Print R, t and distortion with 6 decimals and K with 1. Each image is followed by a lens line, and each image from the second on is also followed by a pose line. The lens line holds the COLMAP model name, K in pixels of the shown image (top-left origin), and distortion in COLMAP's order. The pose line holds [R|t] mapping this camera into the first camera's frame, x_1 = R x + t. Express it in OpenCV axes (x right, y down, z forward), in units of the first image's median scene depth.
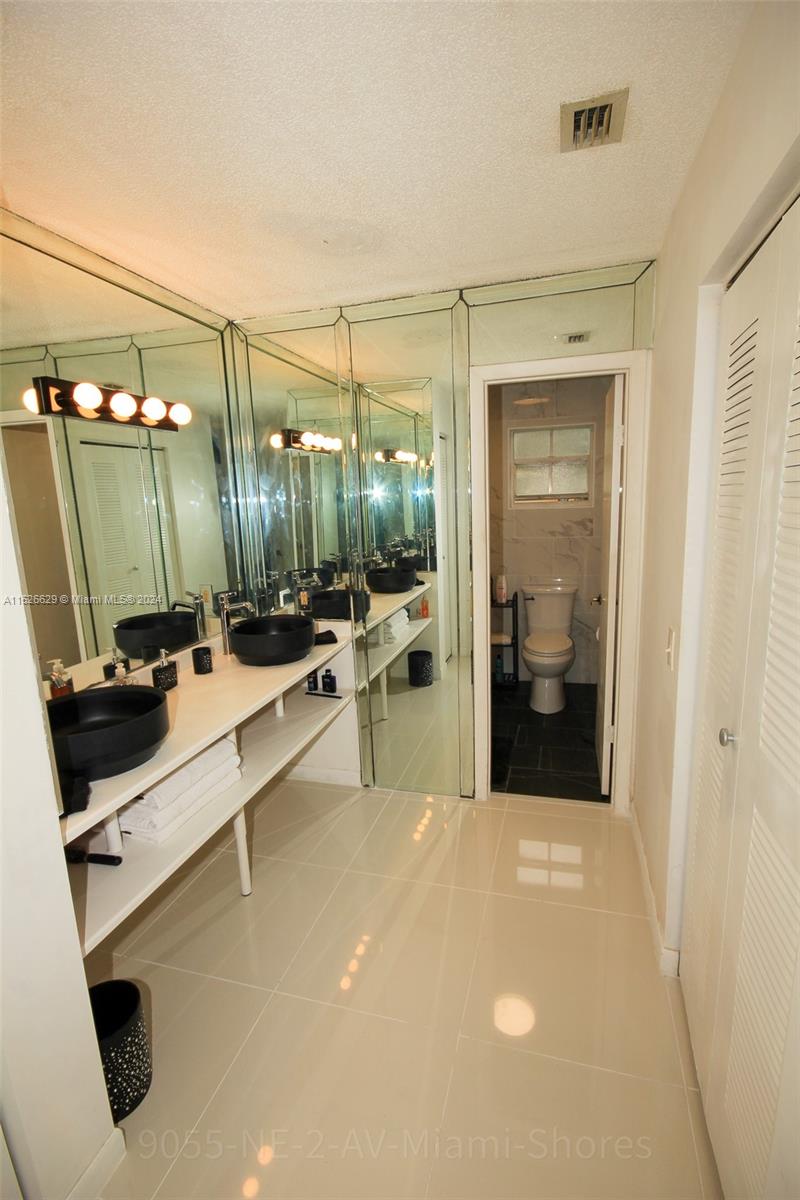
lens RADIAL K [[552.1, 0, 417.5], [0, 552.1, 598.1], [0, 0, 1]] dist [-0.002020, -0.005727]
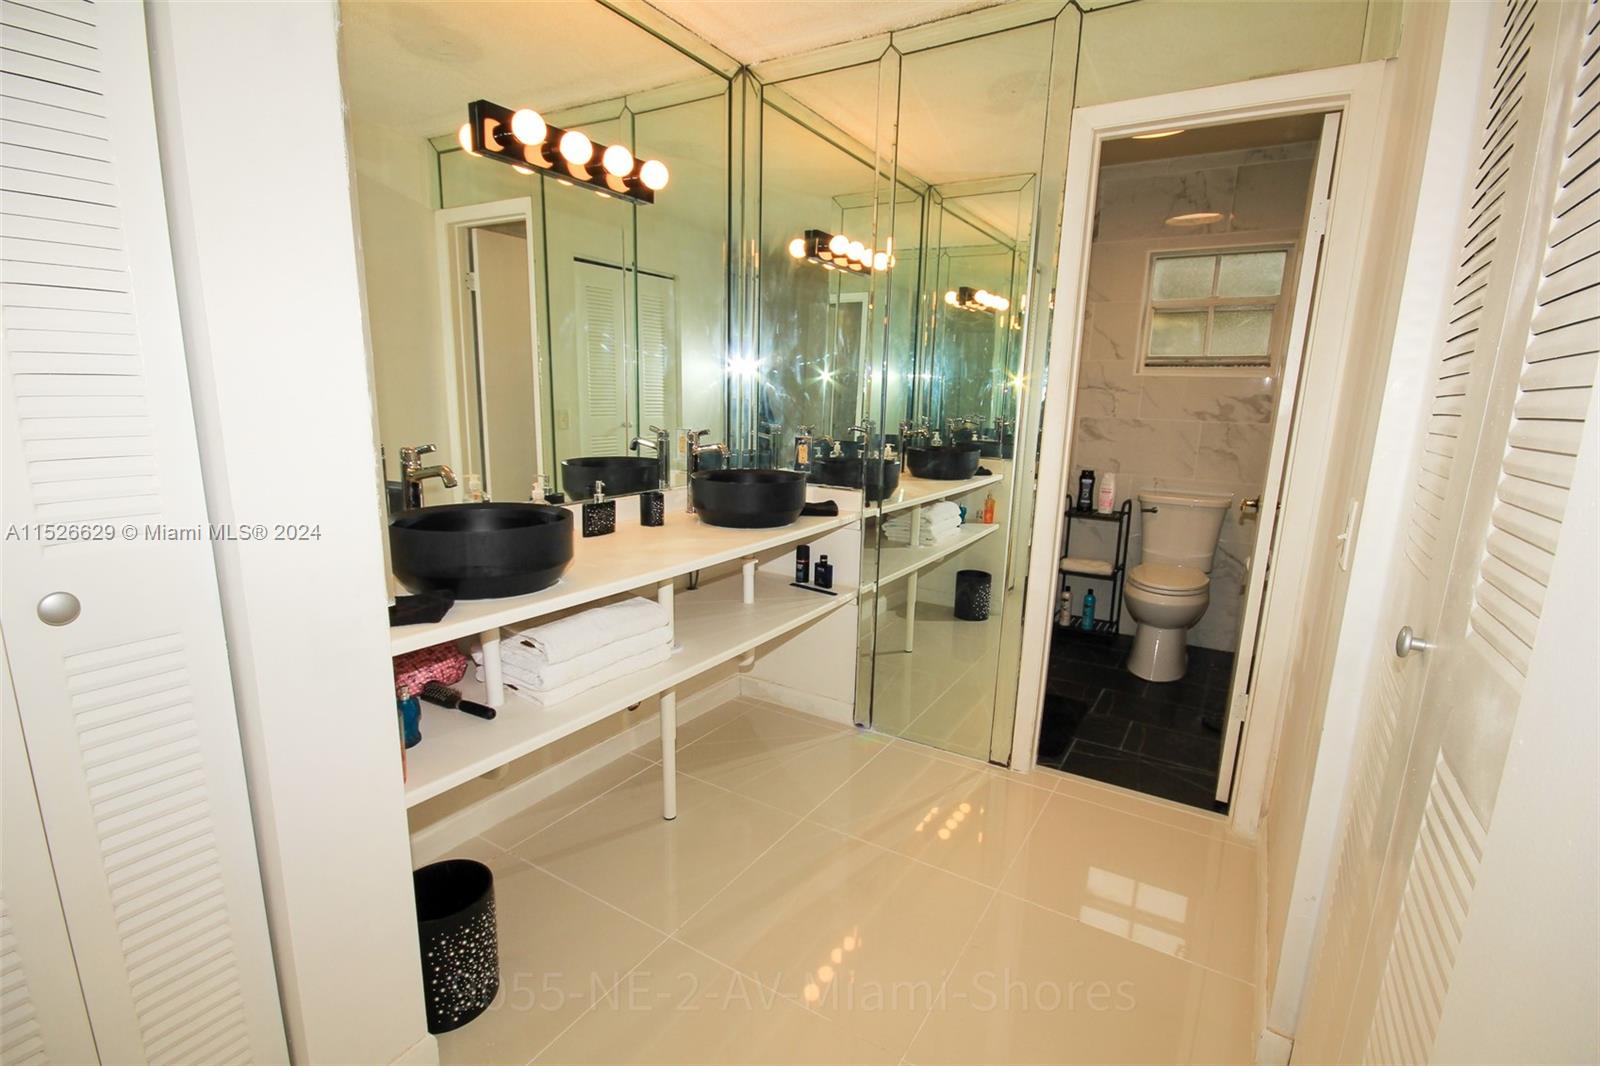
lens RADIAL K [[746.0, 0, 804.7], [0, 746.0, 538.1], [0, 0, 1]] dist [0.001207, -0.000758]
pose [[0.961052, 0.115670, -0.250997, 0.058089], [-0.108267, 0.993185, 0.043156, 0.068022], [0.254278, -0.014300, 0.967025, 0.047894]]
